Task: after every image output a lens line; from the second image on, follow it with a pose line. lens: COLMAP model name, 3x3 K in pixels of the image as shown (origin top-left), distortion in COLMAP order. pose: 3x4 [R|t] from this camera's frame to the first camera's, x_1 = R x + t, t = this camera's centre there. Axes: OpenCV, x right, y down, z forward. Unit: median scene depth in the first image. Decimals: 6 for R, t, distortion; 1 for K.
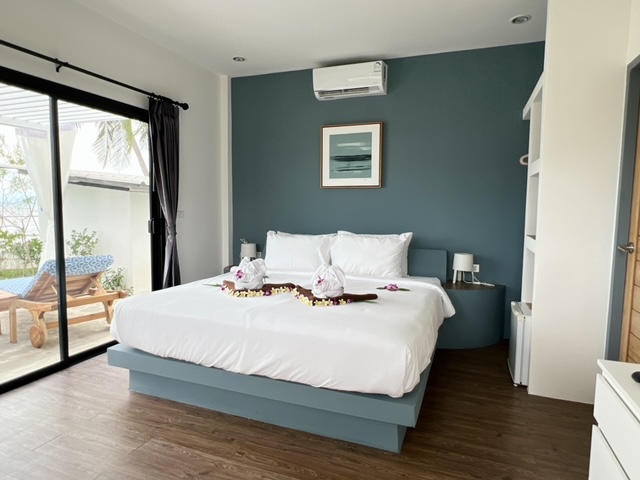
lens RADIAL K [[396.0, 0, 319.6], [0, 396.0, 240.2], [0, 0, 1]] dist [-0.002997, 0.000511]
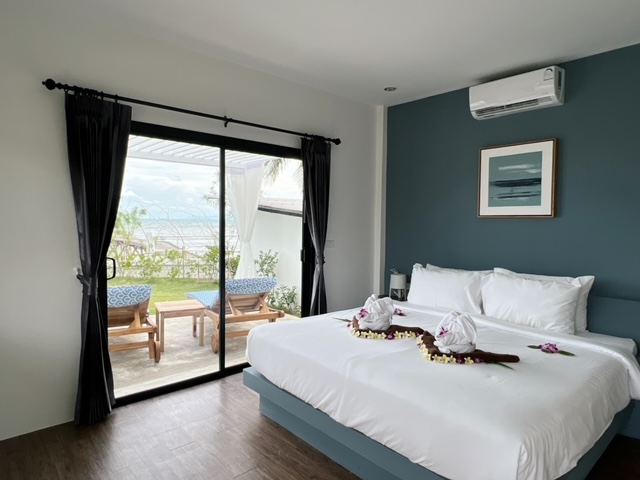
lens RADIAL K [[396.0, 0, 320.0], [0, 396.0, 241.1], [0, 0, 1]] dist [-0.002997, 0.000511]
pose [[0.890820, 0.023122, -0.453767, 0.108375], [-0.041889, 0.998630, -0.031349, -0.043034], [0.452421, 0.046934, 0.890569, 0.061791]]
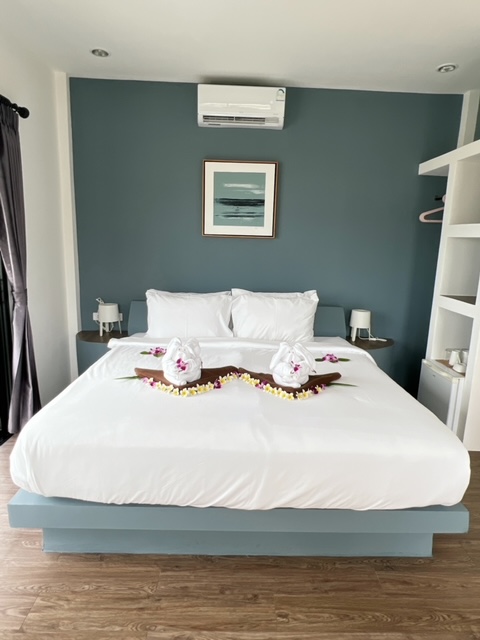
lens RADIAL K [[396.0, 0, 241.8], [0, 396.0, 319.6], [0, 0, 1]] dist [-0.002997, 0.000511]
pose [[0.926382, -0.057464, 0.372176, -0.285718], [0.011840, 0.992245, 0.123730, -0.070071], [-0.376400, -0.110214, 0.919878, 0.209763]]
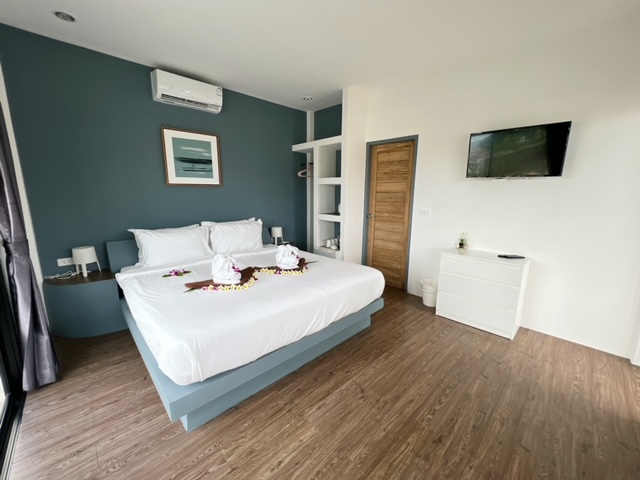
lens RADIAL K [[257.5, 0, 319.5], [0, 257.5, 239.6], [0, 0, 1]] dist [0.000001, 0.001220]
pose [[0.427128, -0.172764, 0.887533, -0.568079], [0.075924, 0.984963, 0.155191, -0.072324], [-0.900998, 0.001098, 0.433822, 0.359991]]
